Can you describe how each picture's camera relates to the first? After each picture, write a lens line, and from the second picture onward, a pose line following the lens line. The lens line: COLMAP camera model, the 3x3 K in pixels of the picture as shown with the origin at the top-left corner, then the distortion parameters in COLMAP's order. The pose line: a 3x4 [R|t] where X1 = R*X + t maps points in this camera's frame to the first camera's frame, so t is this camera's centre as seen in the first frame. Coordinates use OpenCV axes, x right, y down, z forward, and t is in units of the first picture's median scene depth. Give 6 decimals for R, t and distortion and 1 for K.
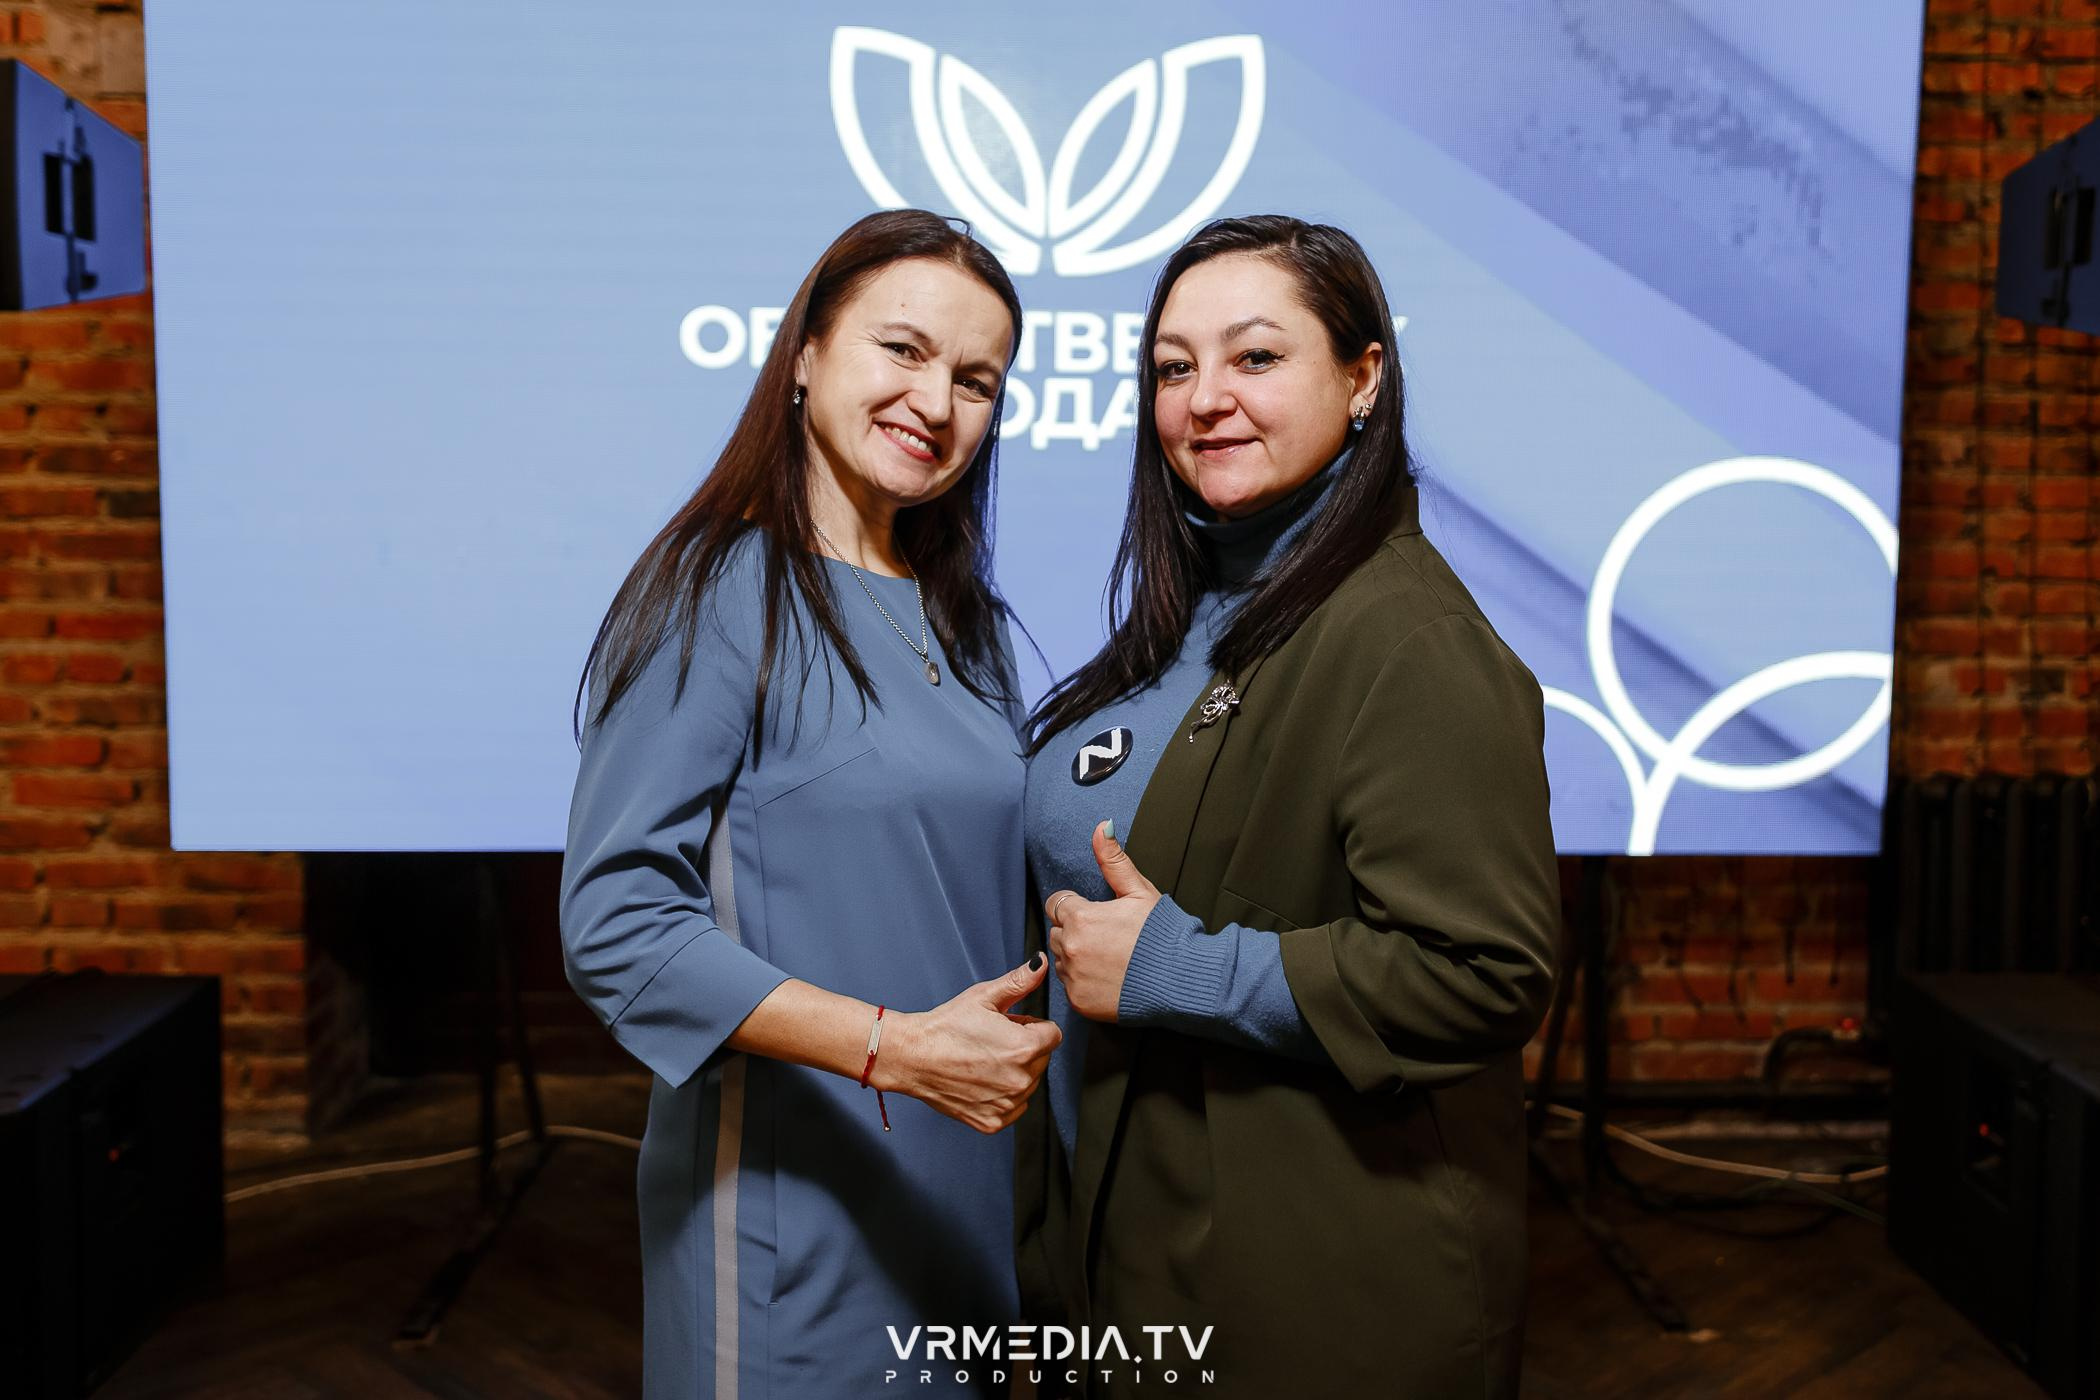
lens RADIAL K [[1840.0, 0, 1098.6], [0, 1840.0, 667.4], [0, 0, 1]] dist [-0.003217, 0.012549]
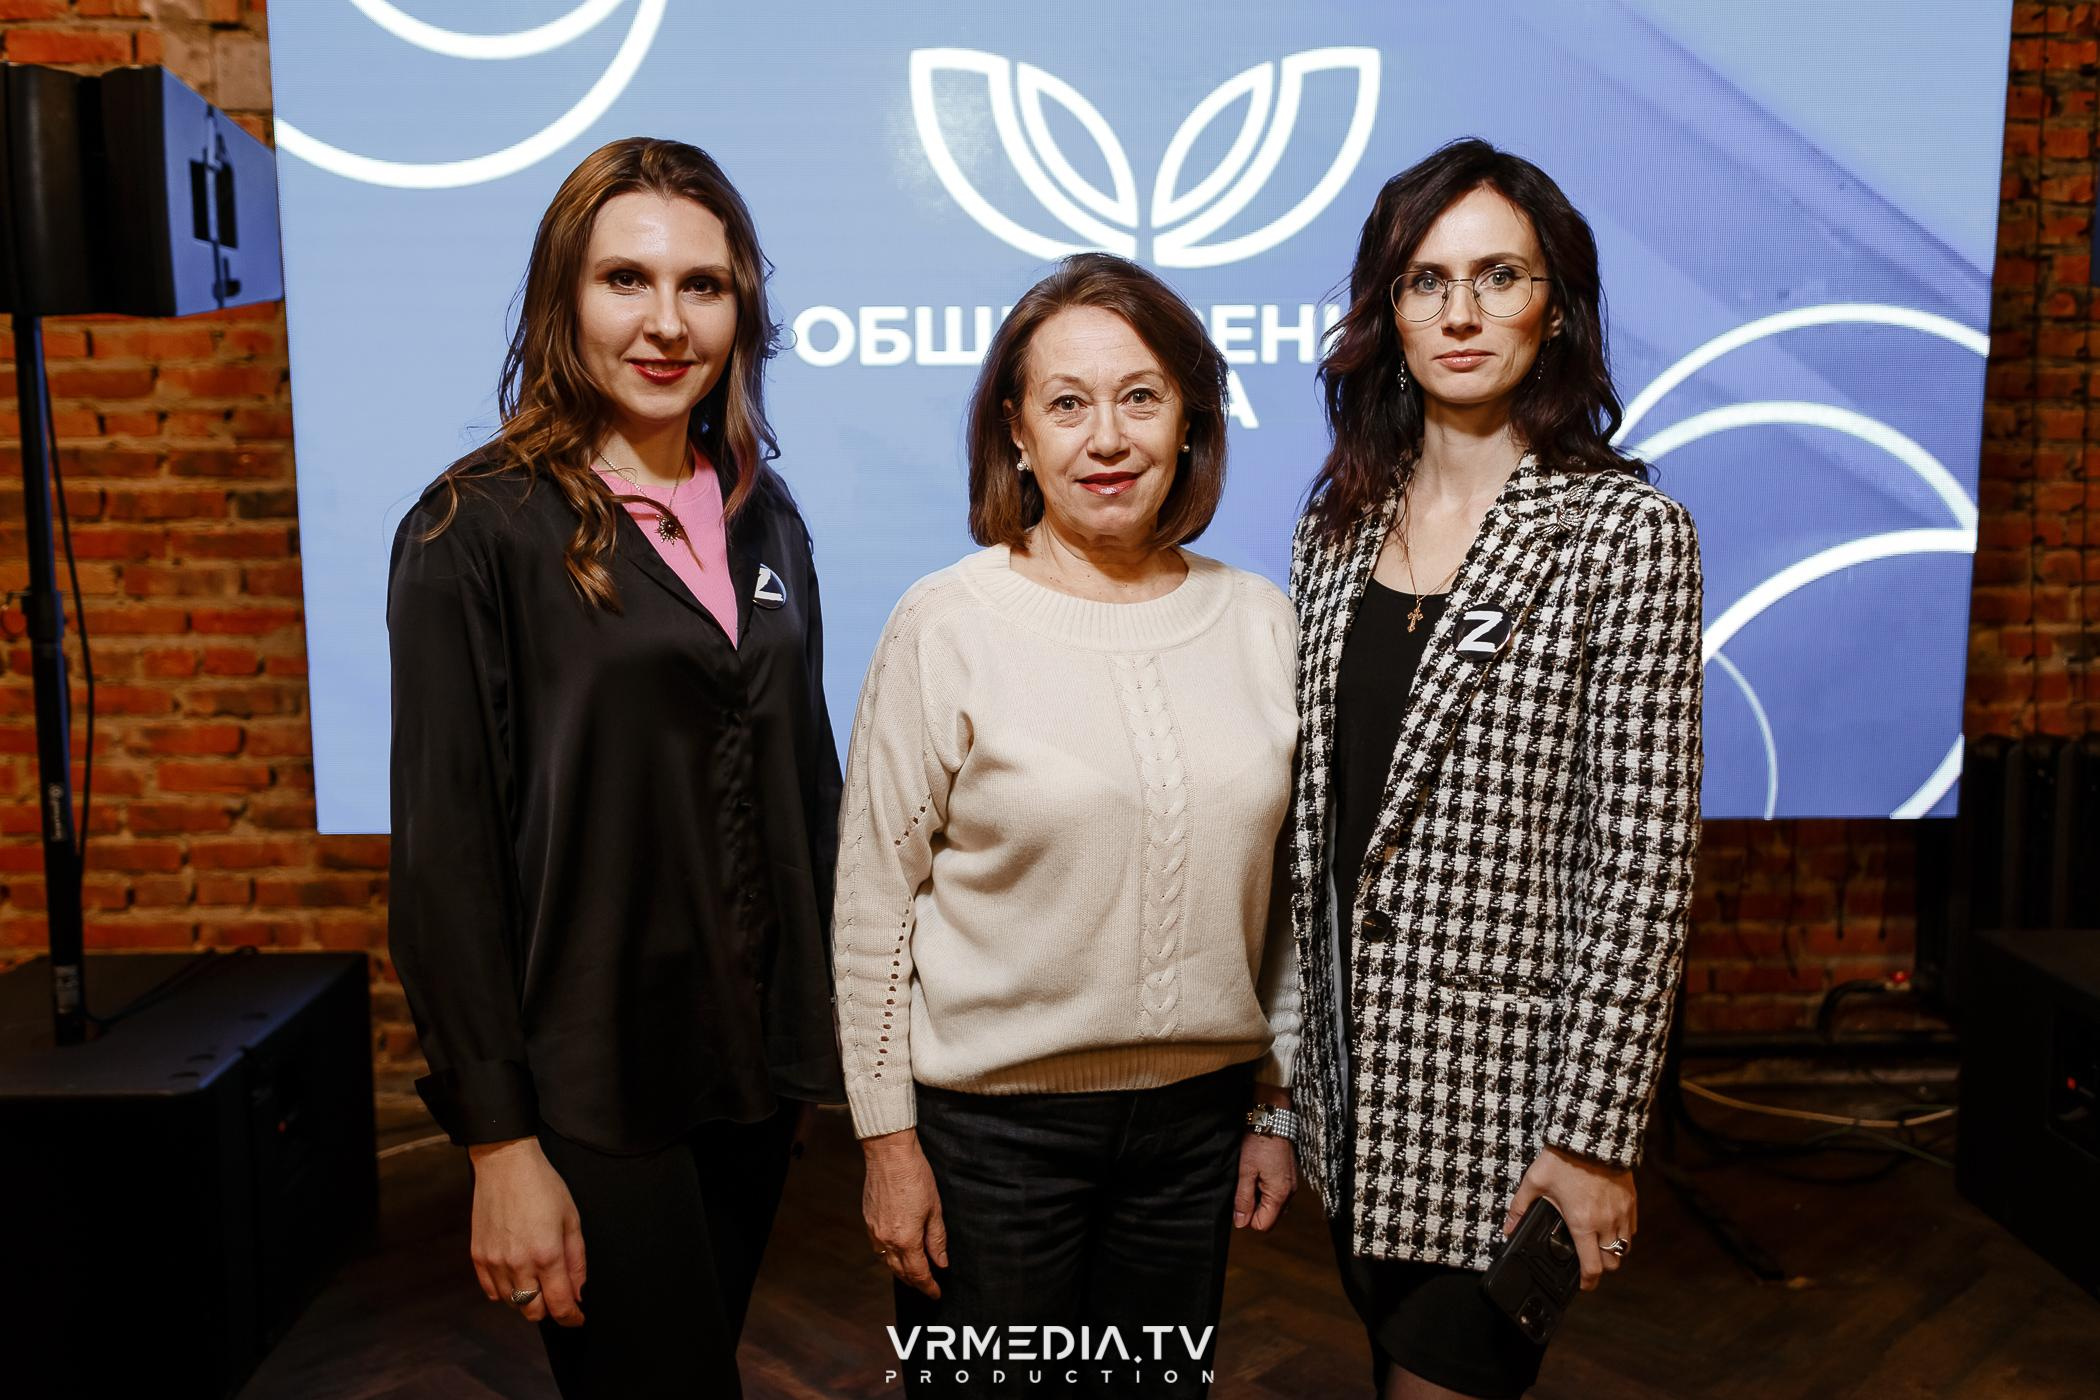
lens RADIAL K [[1674.0, 0, 1040.2], [0, 1674.0, 703.1], [0, 0, 1]] dist [0.009422, -0.008226]
pose [[0.999700, -0.014187, -0.019954, -0.061521], [0.015032, 0.998967, 0.042874, -0.009900], [0.019325, -0.043161, 0.998881, 0.046190]]
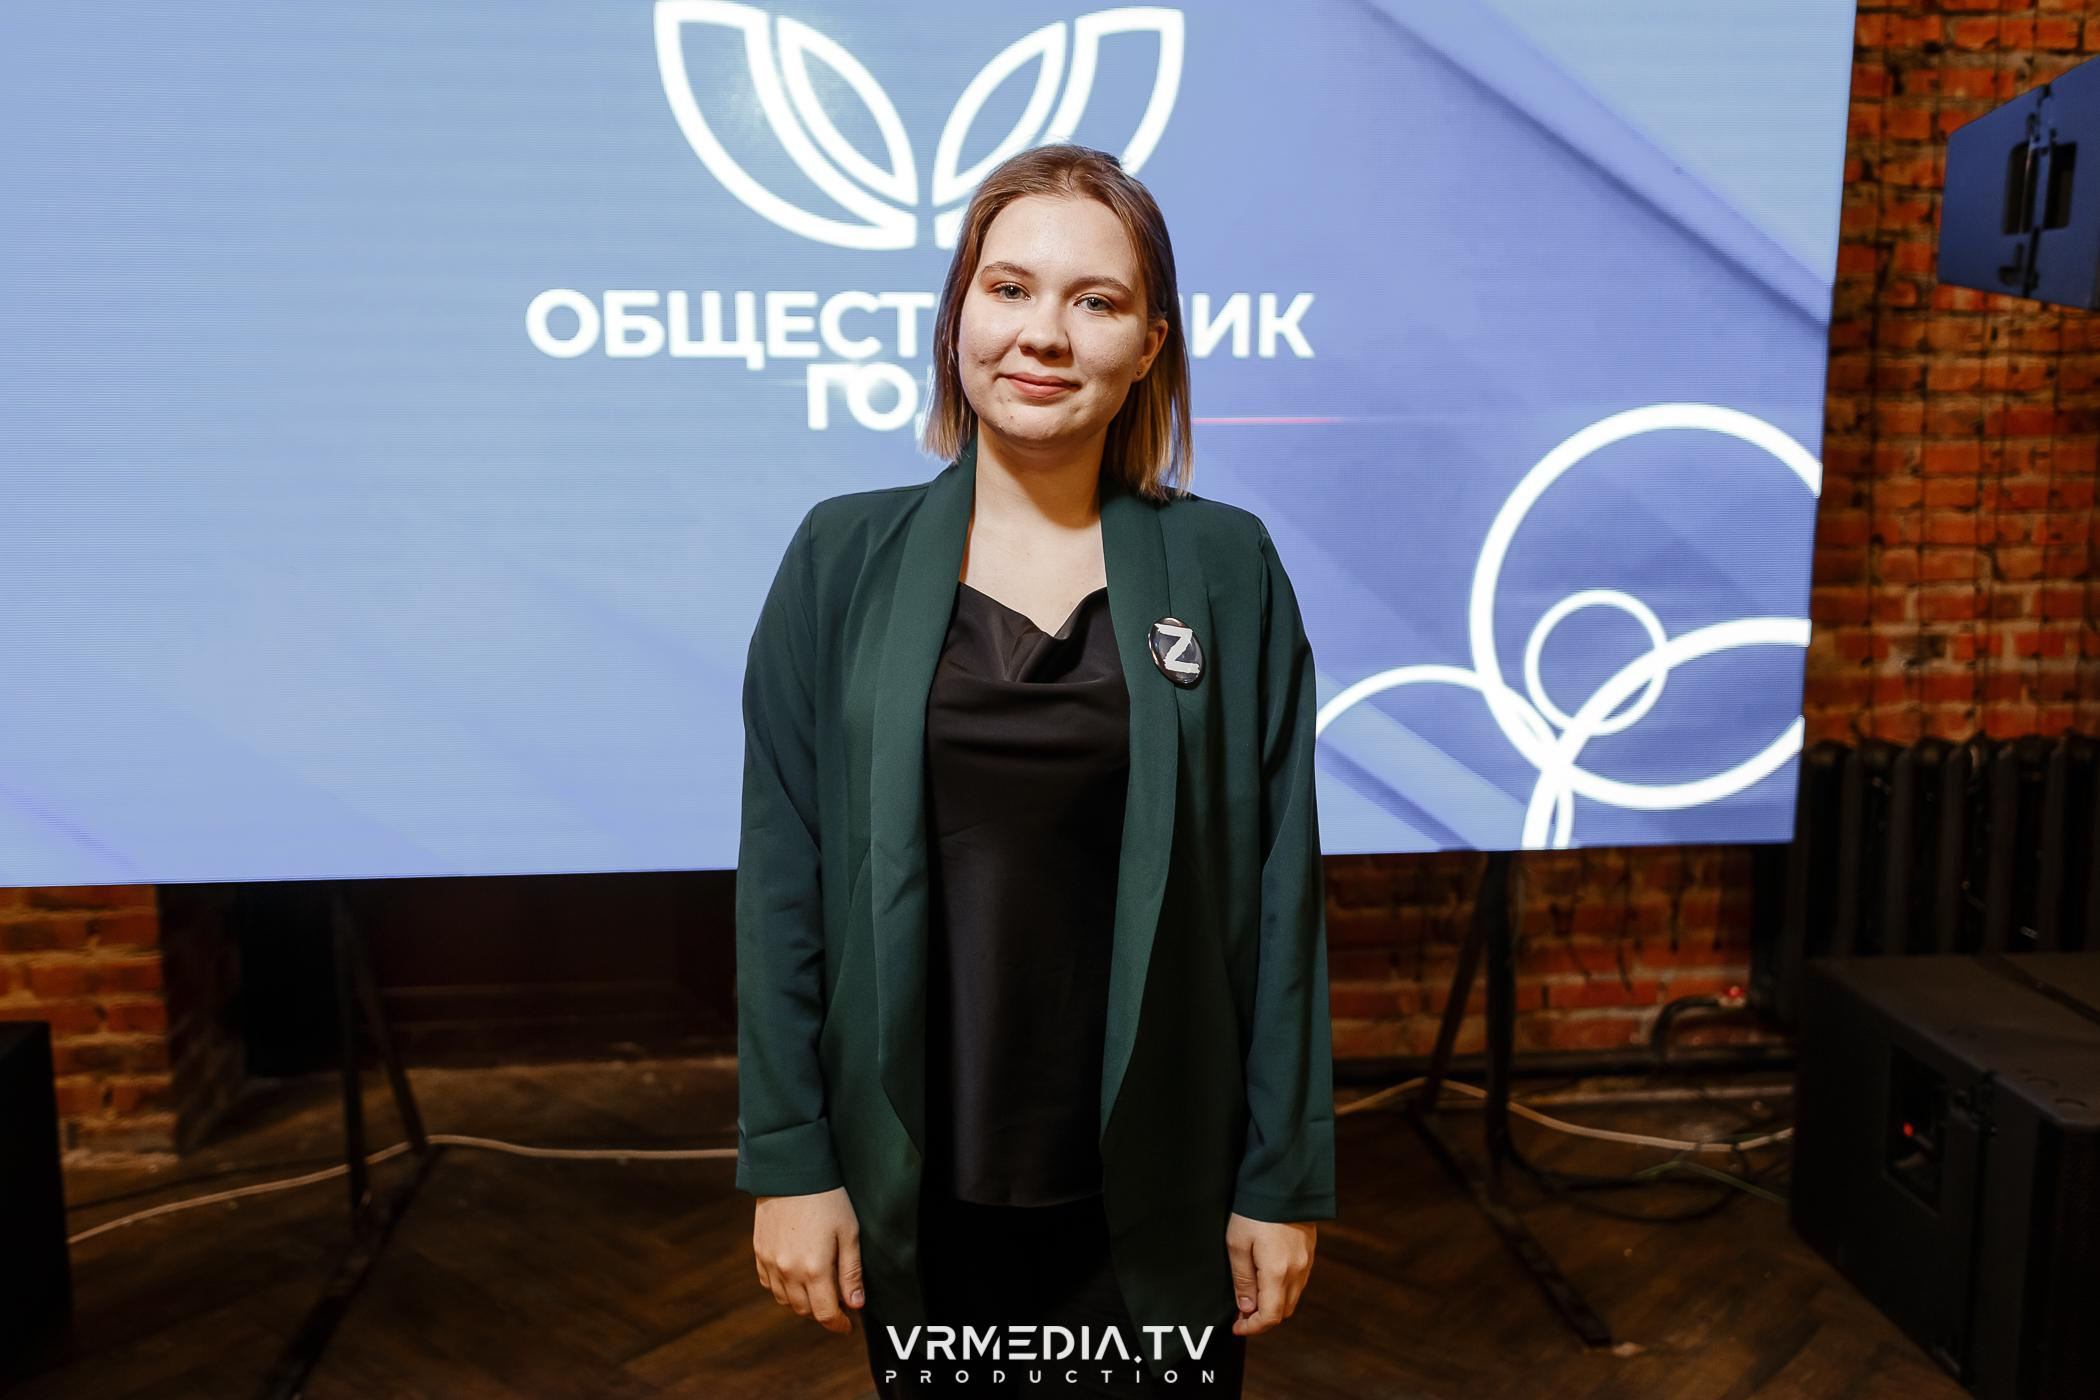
lens RADIAL K [[1634.7, 0, 1040.9], [0, 1634.7, 682.2], [0, 0, 1]] dist [0.004062, 0.001249]
pose [[0.998591, -0.020805, 0.048824, -0.013389], [0.017337, 0.997367, 0.070417, -0.046787], [-0.050160, -0.069472, 0.996322, 0.140218]]
